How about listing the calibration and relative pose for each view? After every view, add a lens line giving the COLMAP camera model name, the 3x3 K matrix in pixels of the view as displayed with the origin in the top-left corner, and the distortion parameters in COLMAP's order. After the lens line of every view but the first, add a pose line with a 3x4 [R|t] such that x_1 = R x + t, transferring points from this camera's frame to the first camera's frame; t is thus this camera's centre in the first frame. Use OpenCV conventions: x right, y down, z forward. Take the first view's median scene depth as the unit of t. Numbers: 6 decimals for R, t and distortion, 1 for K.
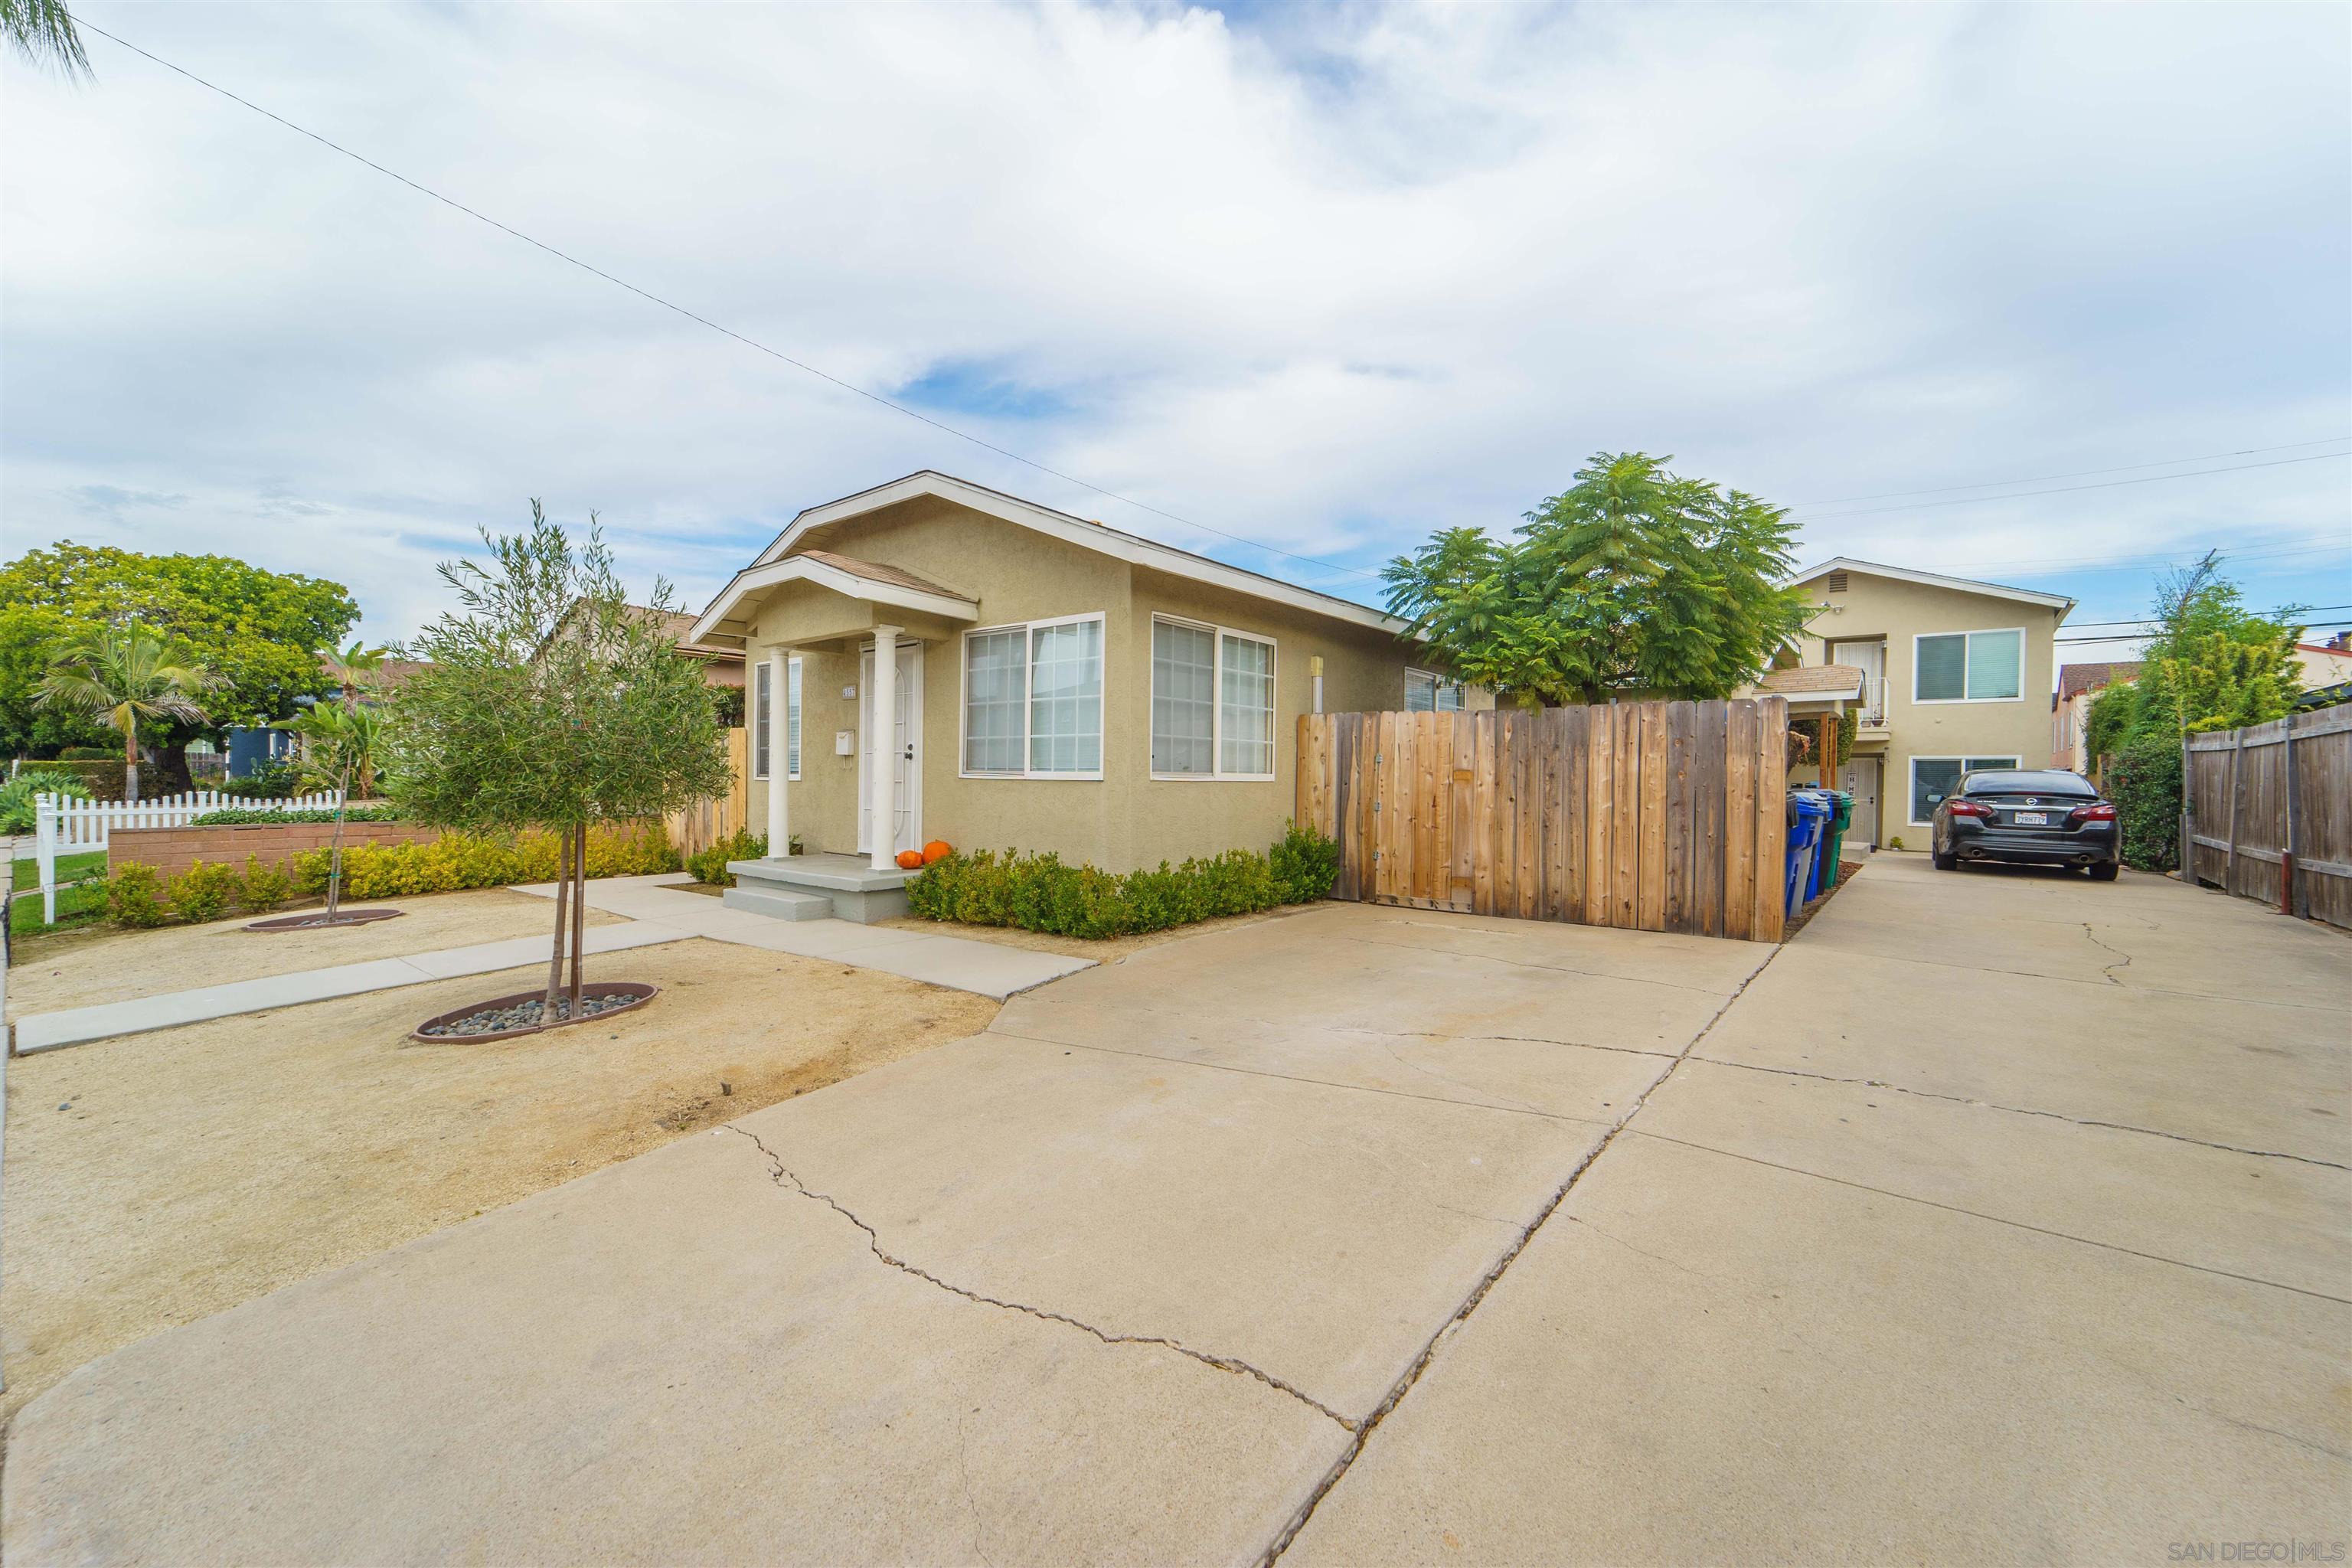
lens RADIAL K [[940.4, 0, 1181.1], [0, 940.4, 784.7], [0, 0, 1]] dist [0.002096, -0.001093]
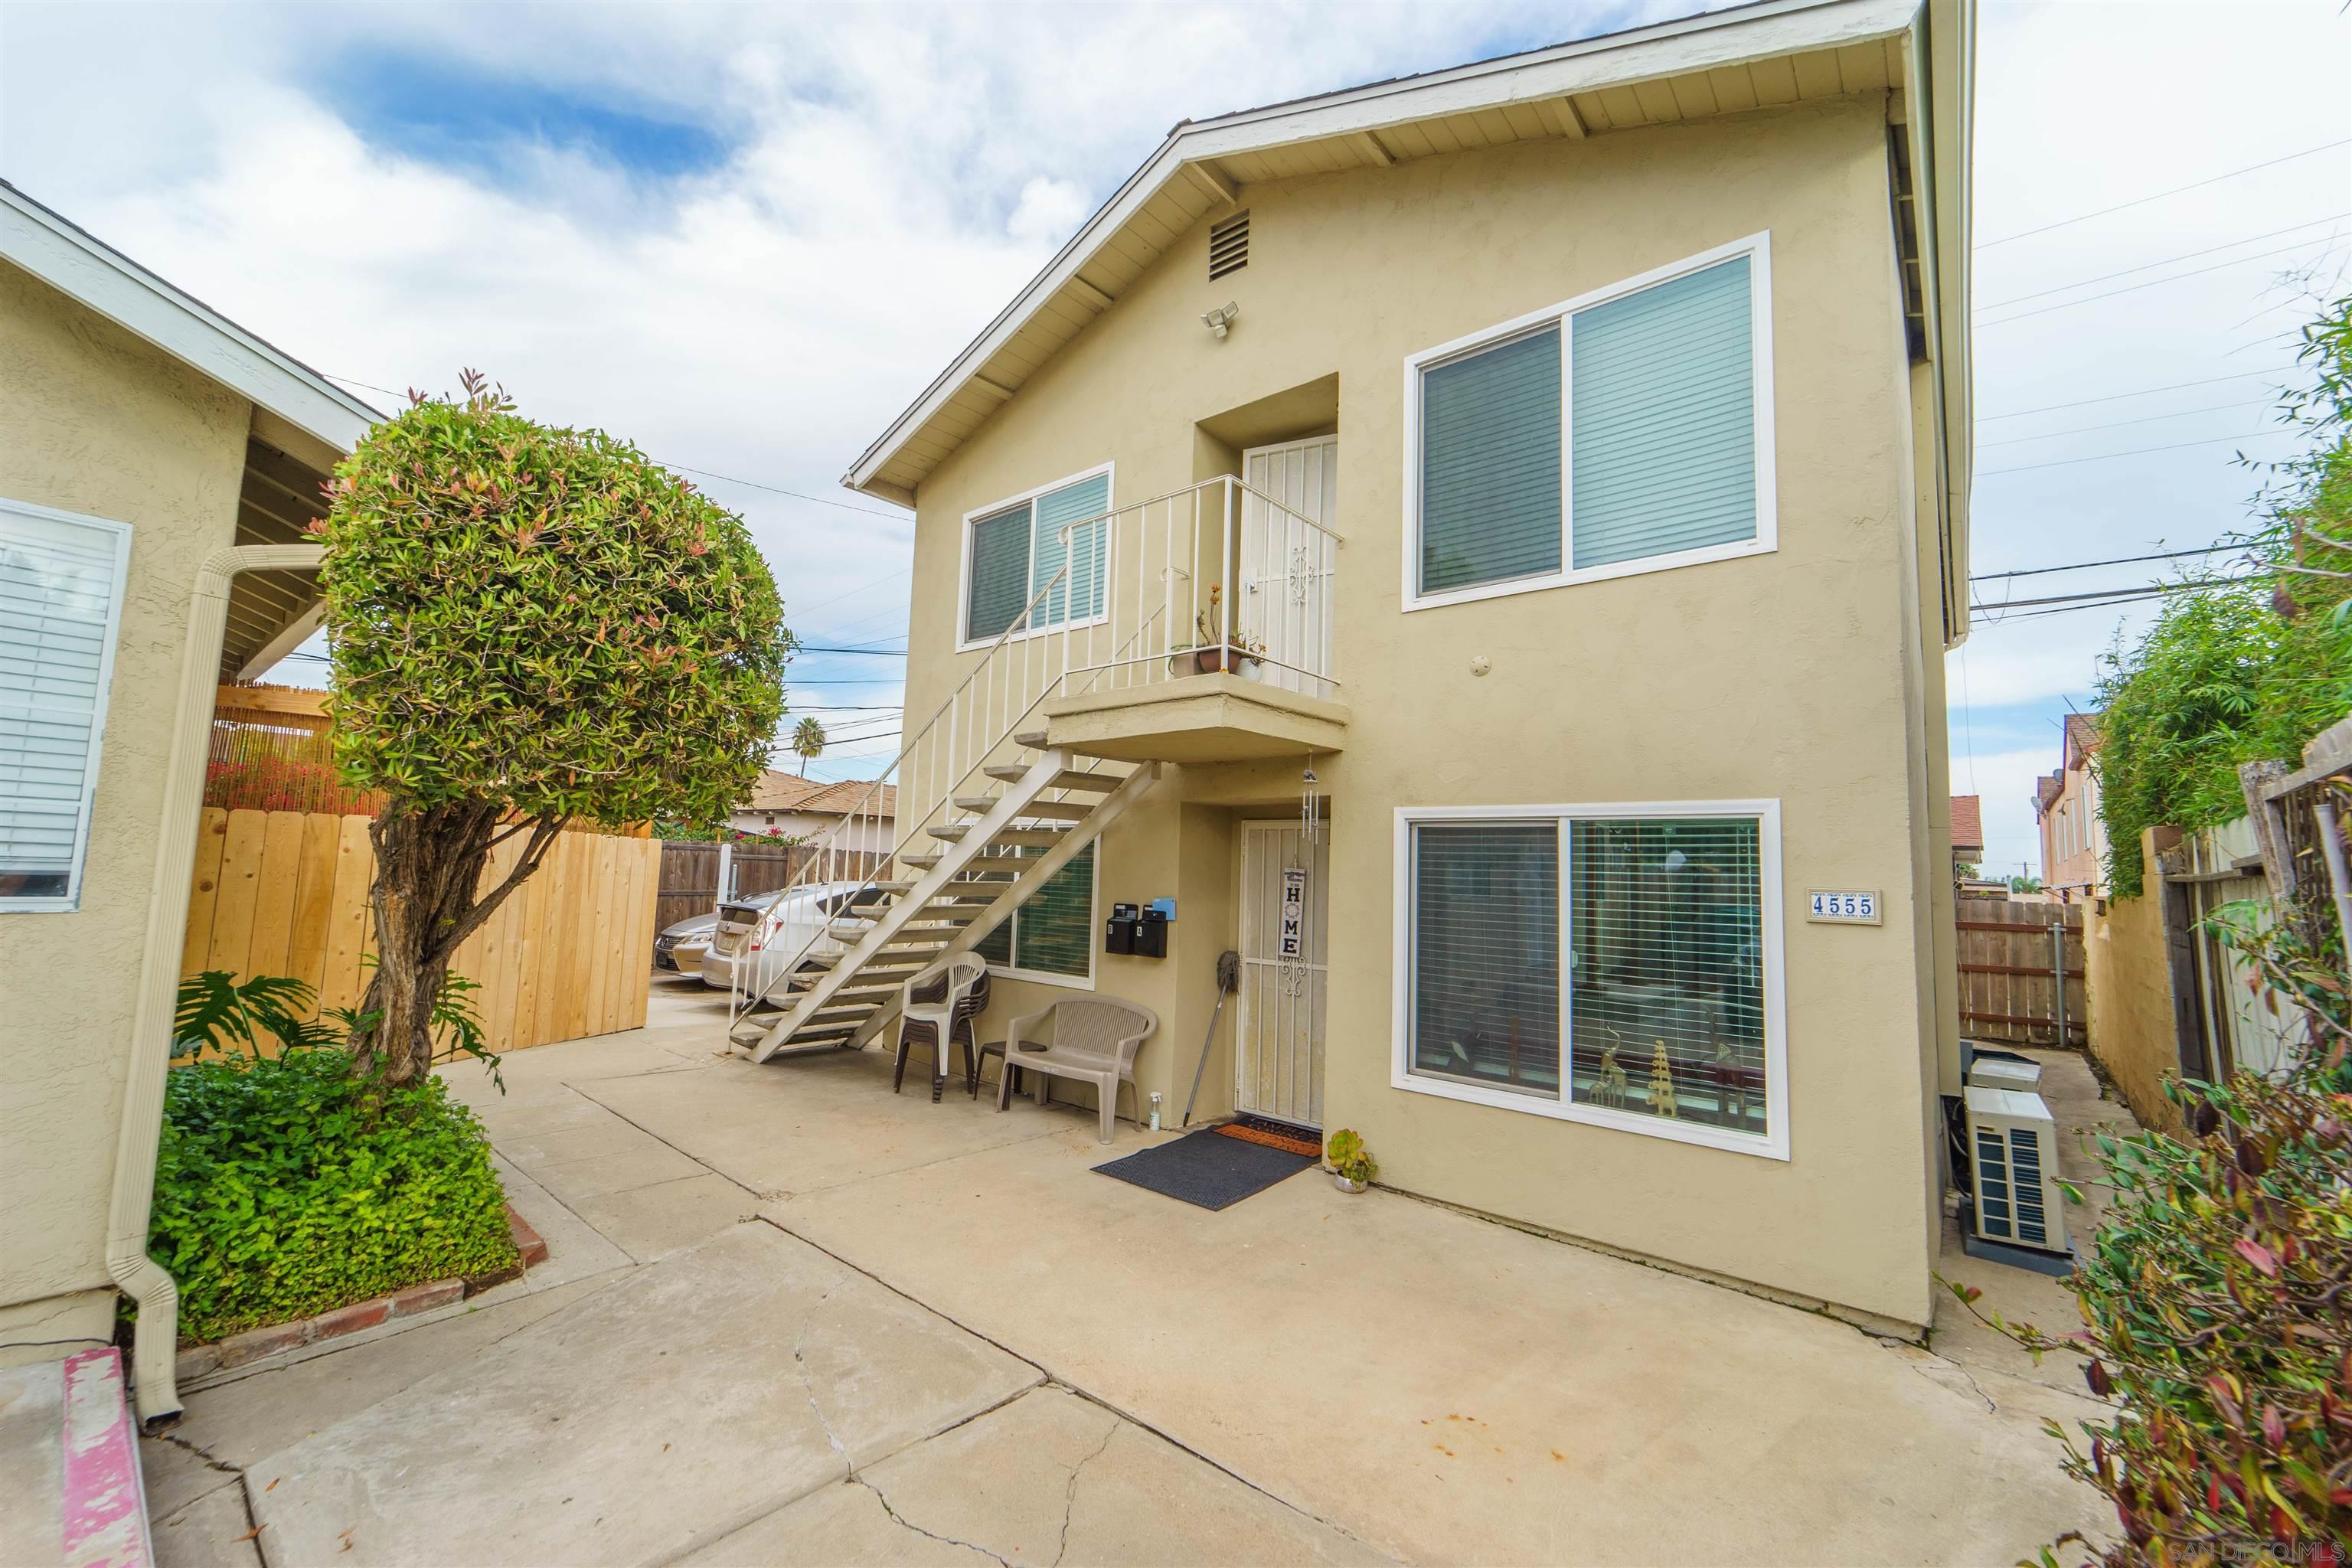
lens RADIAL K [[940.4, 0, 1181.1], [0, 940.4, 784.7], [0, 0, 1]] dist [0.002096, -0.001093]
pose [[0.999620, 0.021124, -0.017683, 1.762308], [-0.022848, 0.994340, -0.103760, -0.021511], [0.015391, 0.104124, 0.994445, 1.819364]]
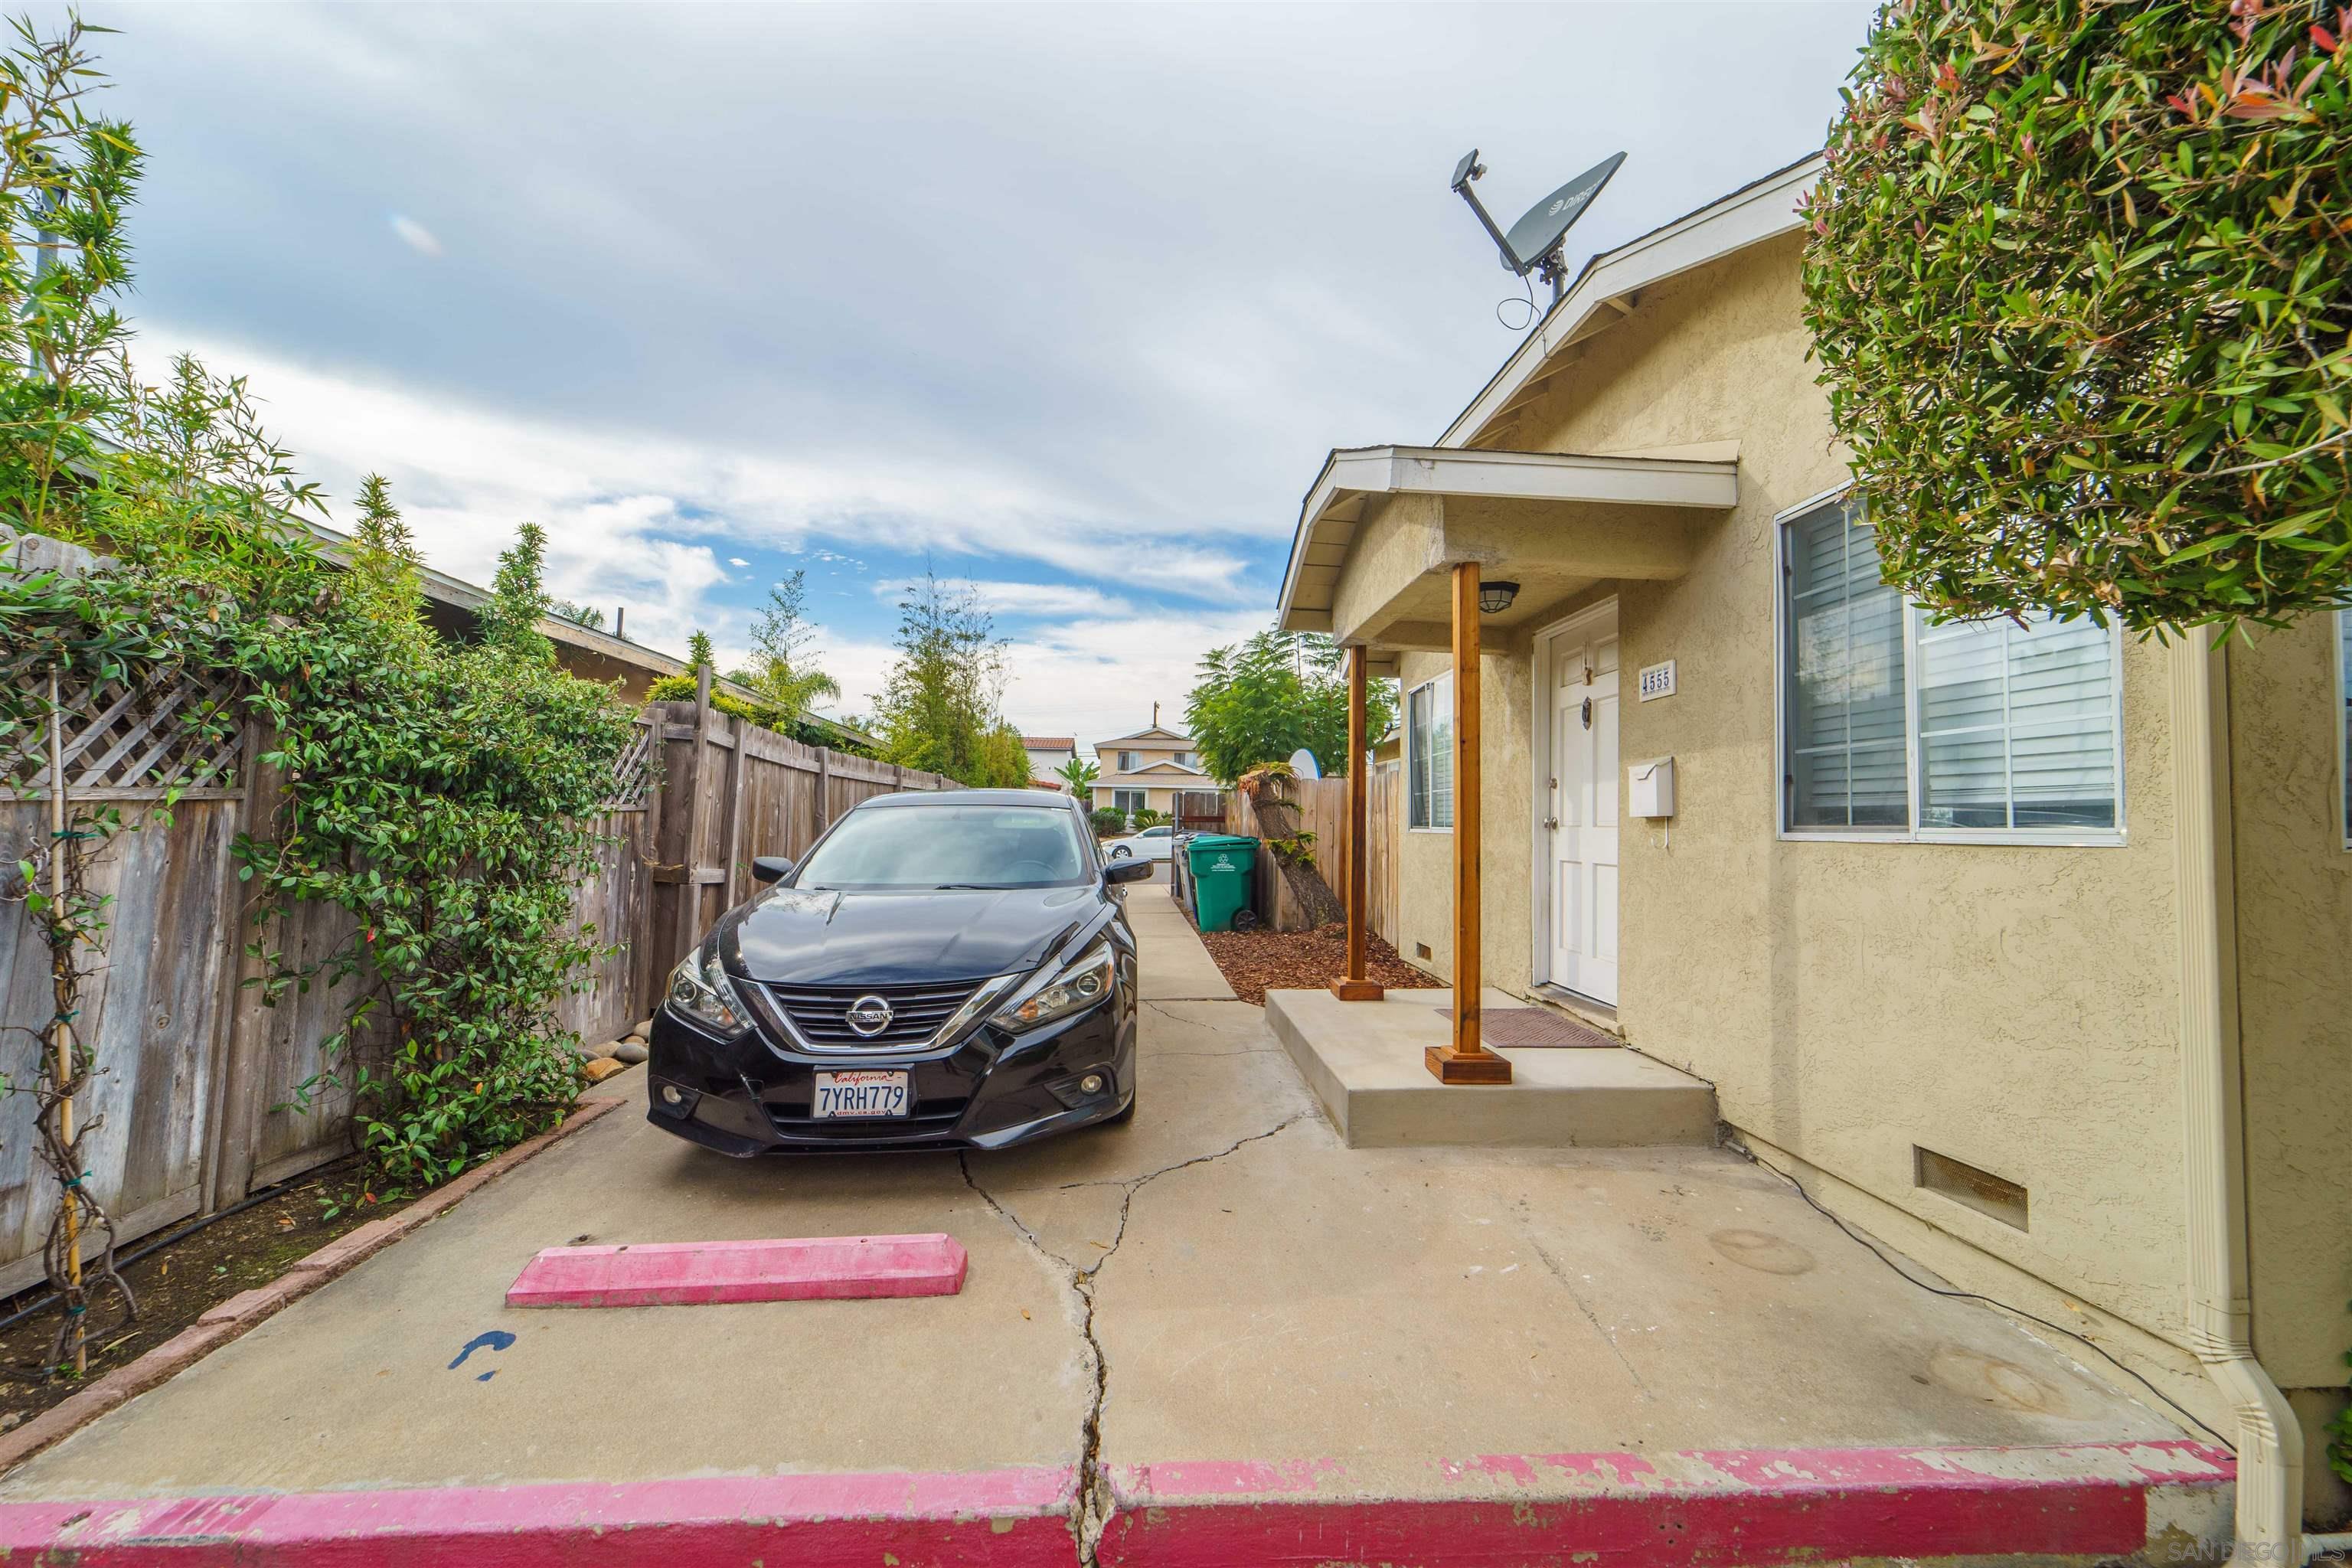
lens RADIAL K [[940.4, 0, 1181.1], [0, 940.4, 784.7], [0, 0, 1]] dist [0.002096, -0.001093]
pose [[-0.737278, -0.050847, -0.673673, 1.741269], [-0.025700, 0.998553, -0.047242, -0.000657], [0.675101, -0.017517, -0.737518, 2.162171]]
